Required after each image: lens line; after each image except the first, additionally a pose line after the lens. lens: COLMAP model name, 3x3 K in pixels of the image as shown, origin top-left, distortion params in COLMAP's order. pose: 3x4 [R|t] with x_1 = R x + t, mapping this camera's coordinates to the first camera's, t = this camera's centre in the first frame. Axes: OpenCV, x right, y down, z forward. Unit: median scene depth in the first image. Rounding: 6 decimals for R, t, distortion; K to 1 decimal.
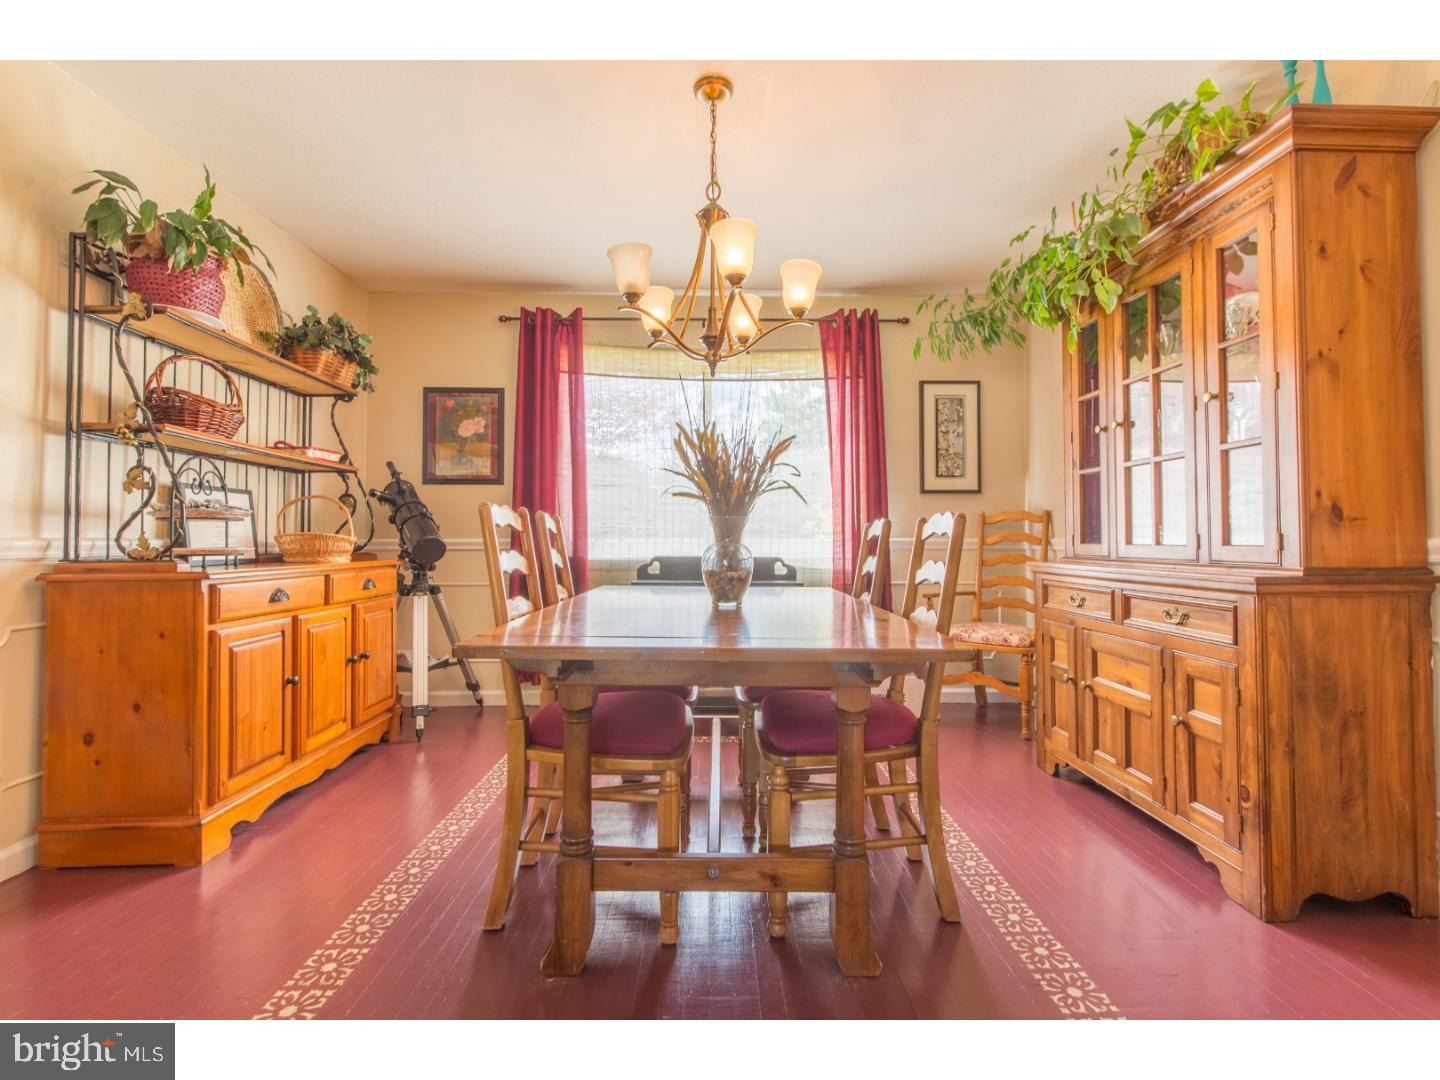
lens RADIAL K [[645.8, 0, 723.7], [0, 645.8, 525.3], [0, 0, 1]] dist [0.000931, -0.001629]
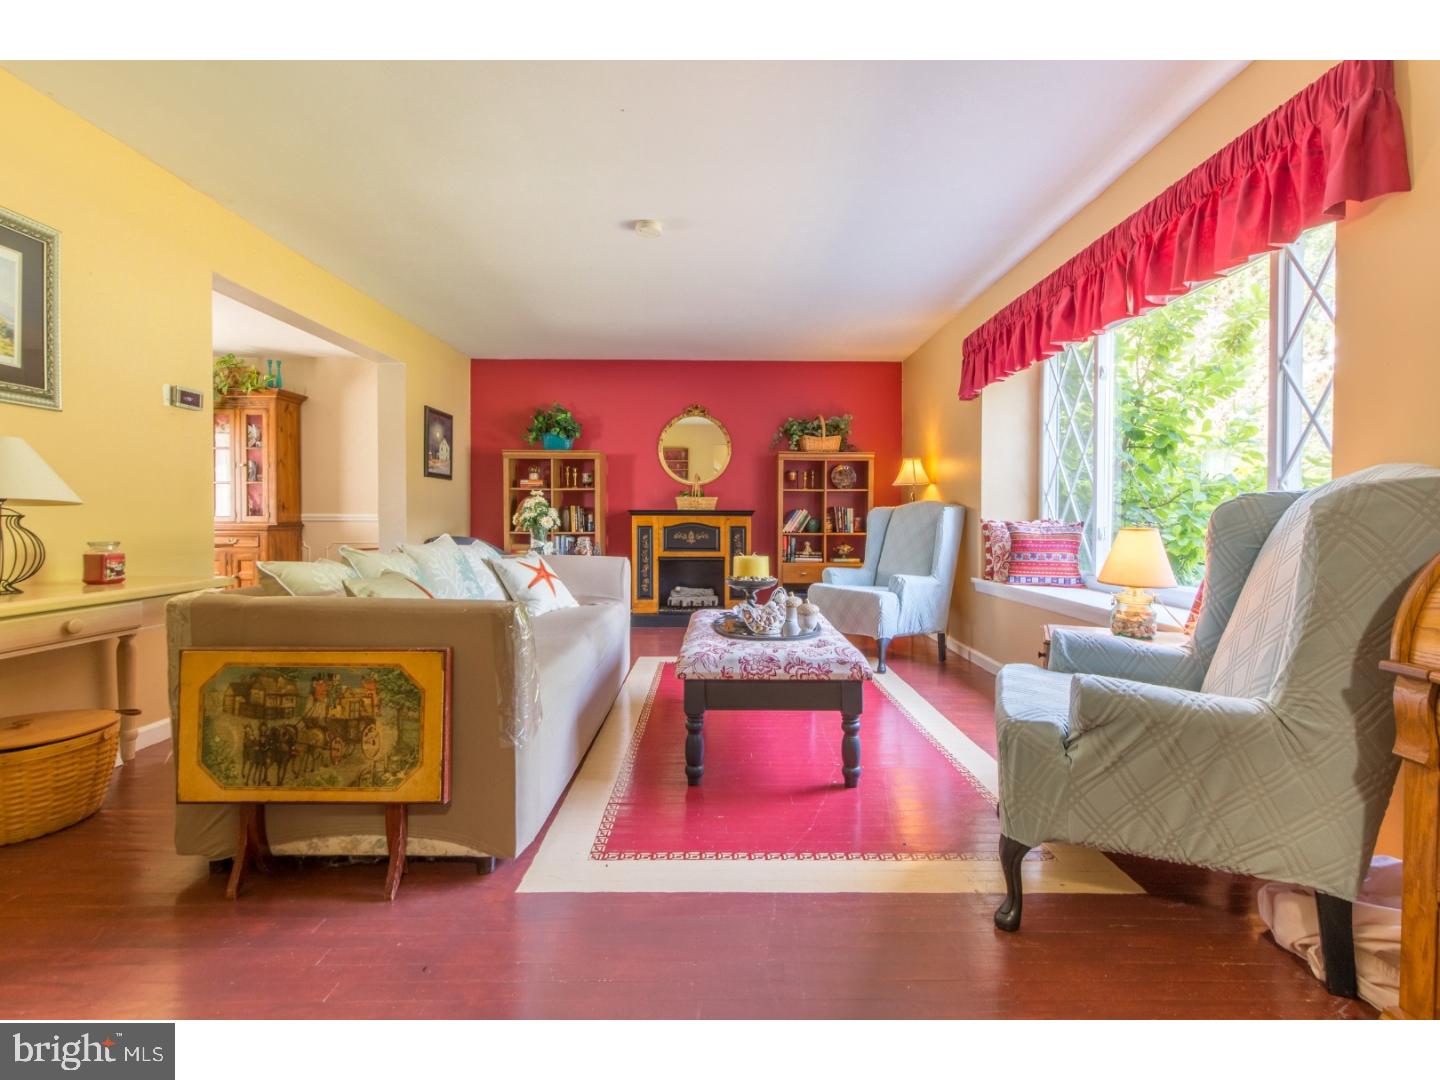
lens RADIAL K [[645.8, 0, 723.9], [0, 645.8, 526.9], [0, 0, 1]] dist [0.000931, -0.001629]
pose [[0.018271, -0.013486, 0.999742, -2.429606], [-0.027630, 0.999520, 0.013988, -0.023666], [-0.999451, -0.027878, 0.017890, -1.399776]]
